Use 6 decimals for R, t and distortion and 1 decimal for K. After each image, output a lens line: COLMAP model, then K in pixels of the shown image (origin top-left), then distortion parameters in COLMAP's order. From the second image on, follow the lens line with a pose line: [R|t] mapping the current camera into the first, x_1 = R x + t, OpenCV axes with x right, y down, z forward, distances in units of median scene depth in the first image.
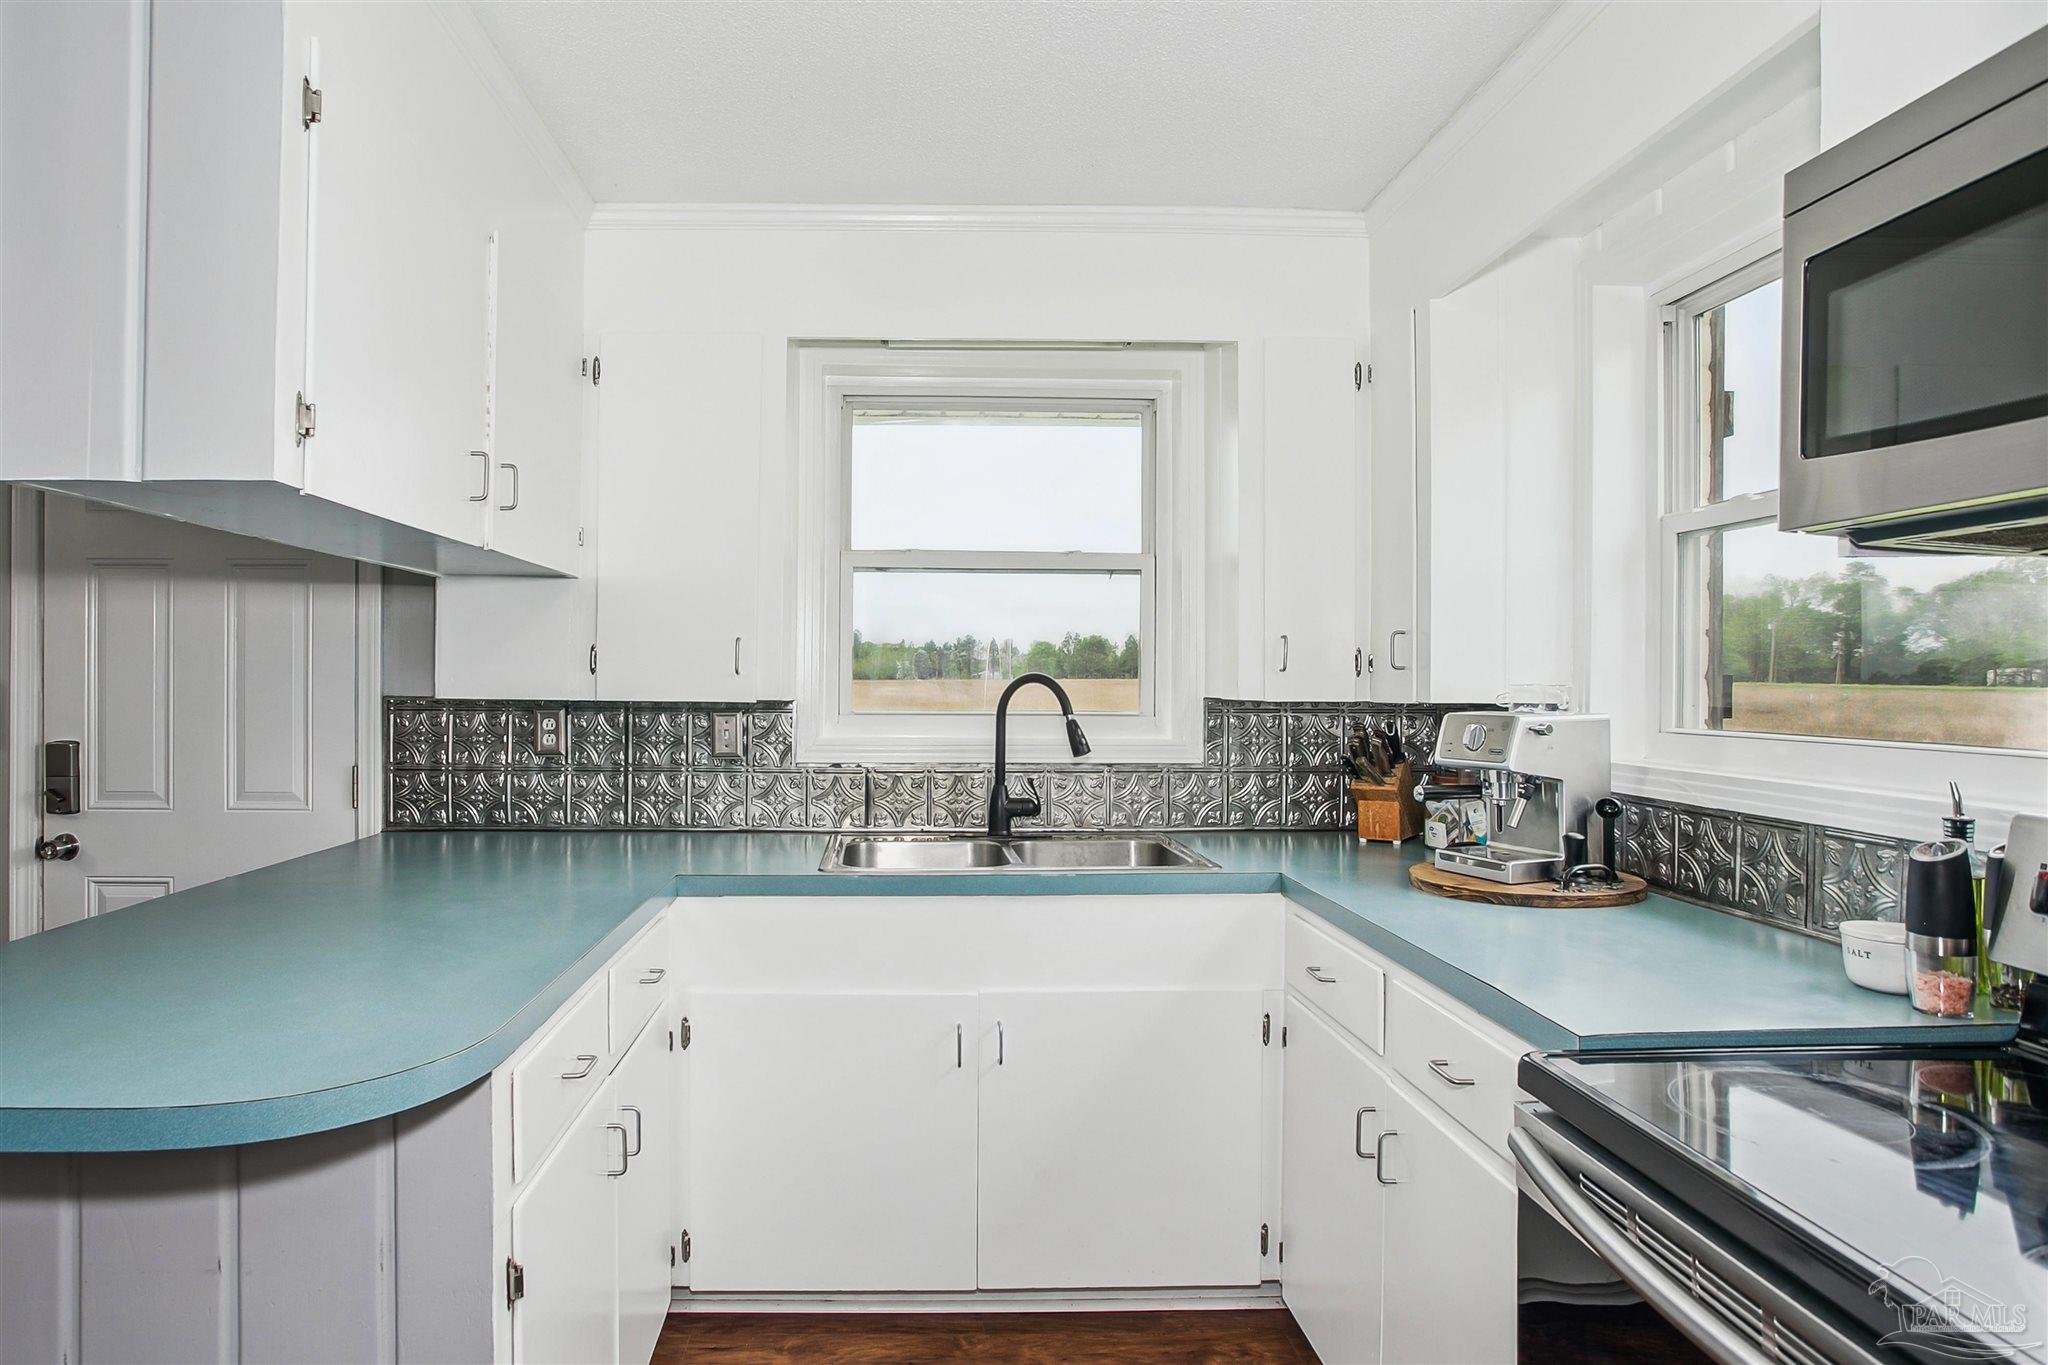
lens RADIAL K [[1158.2, 0, 953.2], [0, 1158.2, 682.5], [0, 0, 1]] dist [-0.019121, 0.005497]
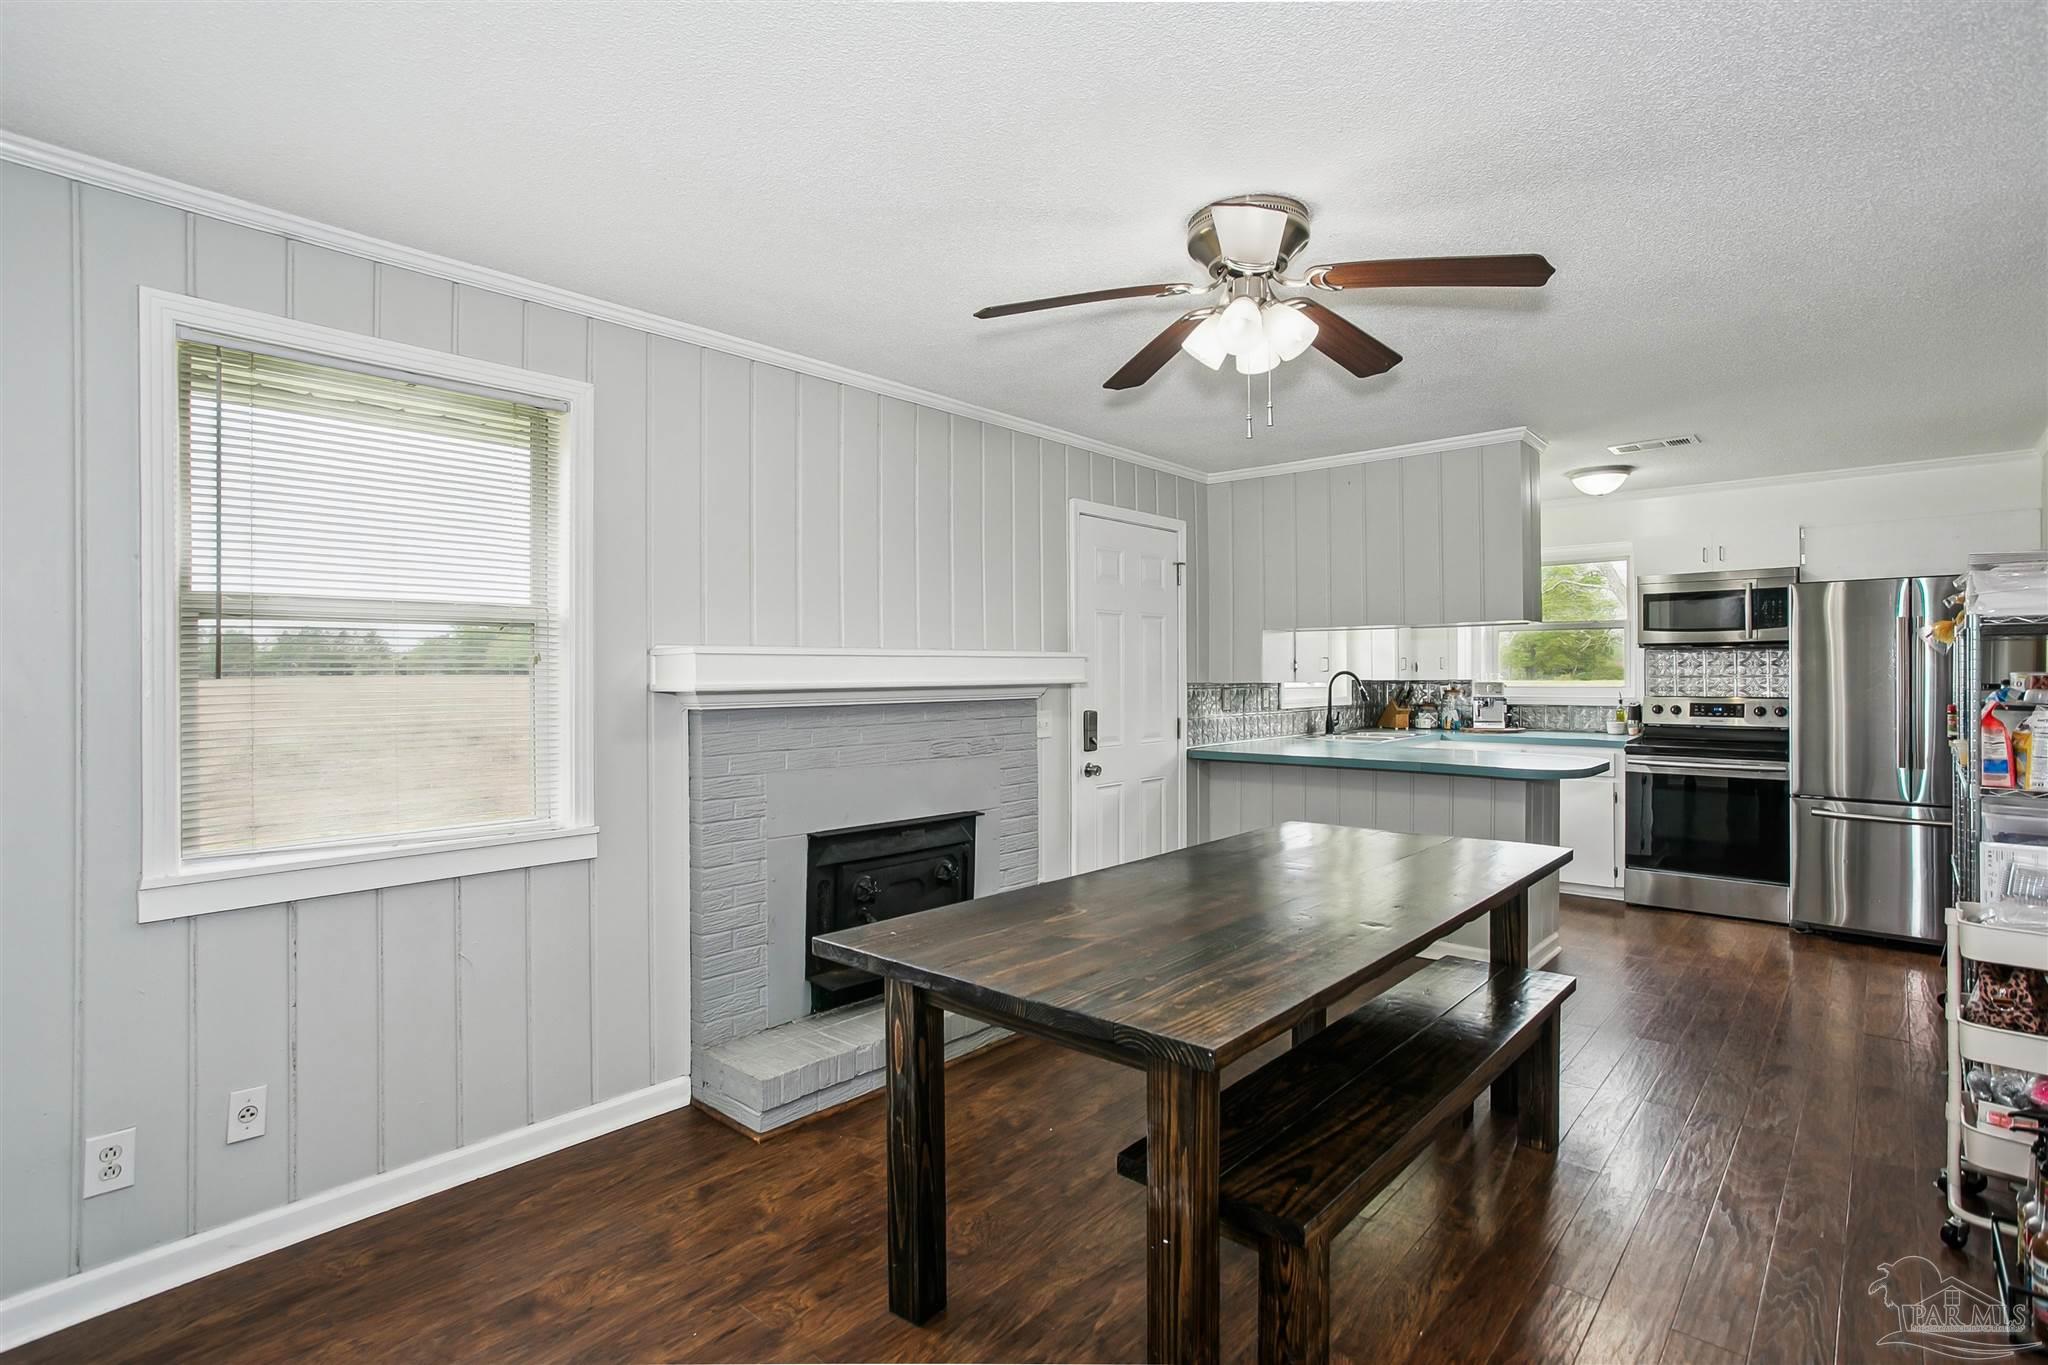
lens RADIAL K [[1044.3, 0, 985.9], [0, 1044.3, 665.1], [0, 0, 1]] dist [-0.016452, 0.009302]
pose [[0.685175, -0.002783, 0.728373, -2.253351], [0.011449, 0.999910, -0.006949, -0.015555], [-0.728288, 0.013100, 0.685146, -0.044684]]
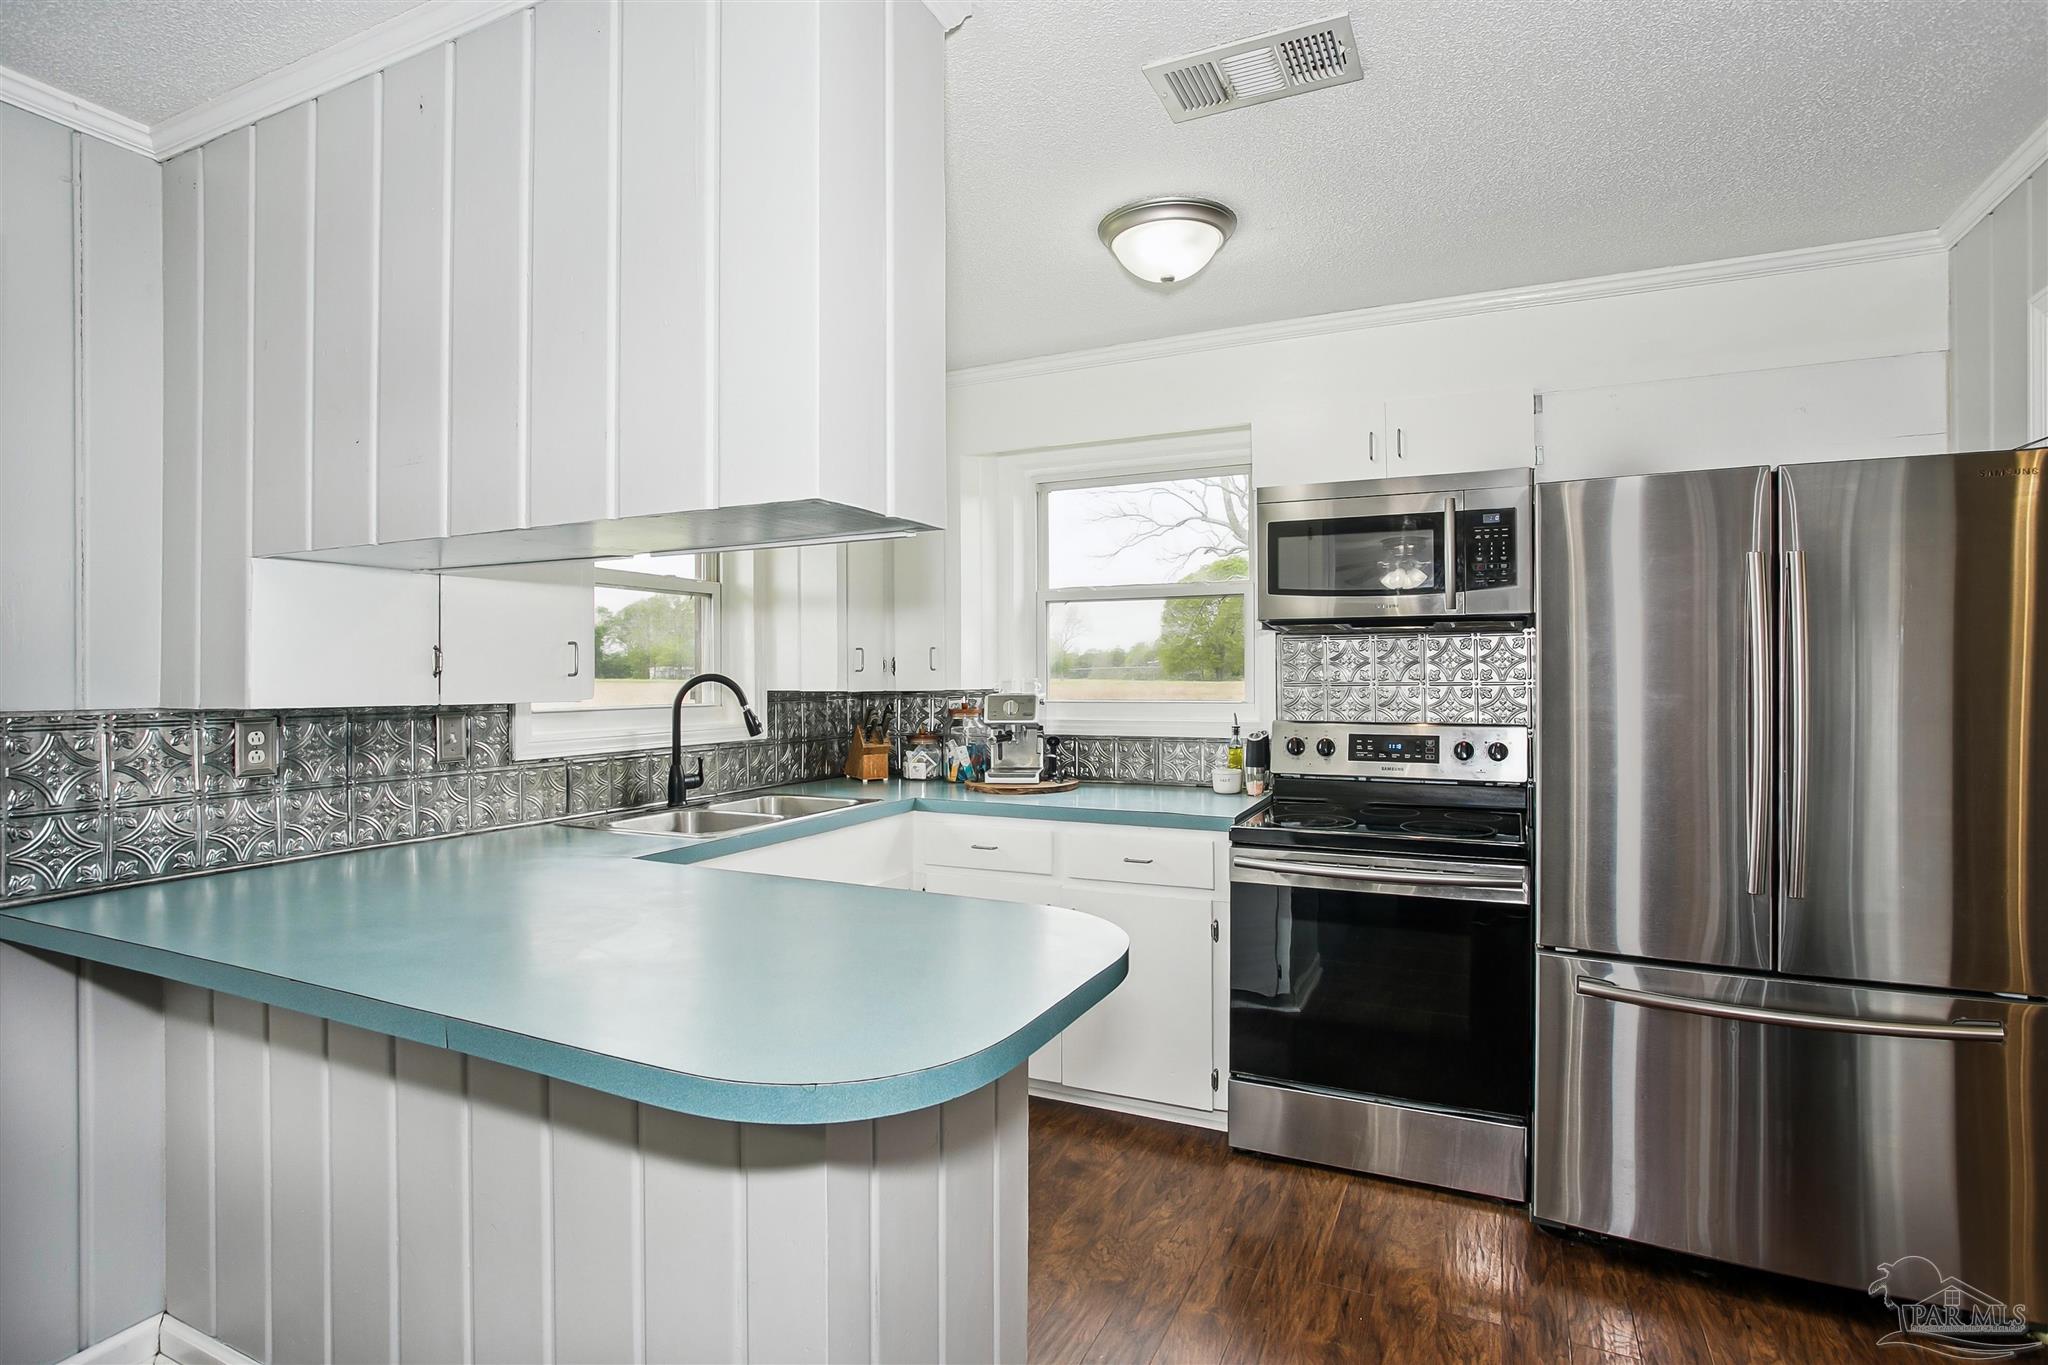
lens RADIAL K [[1044.3, 0, 1037.7], [0, 1044.3, 670.9], [0, 0, 1]] dist [-0.016452, 0.009302]
pose [[0.445095, -0.002632, 0.895480, -0.793901], [0.009345, 0.999955, -0.001706, -0.005716], [-0.895435, 0.009128, 0.445099, 0.173912]]
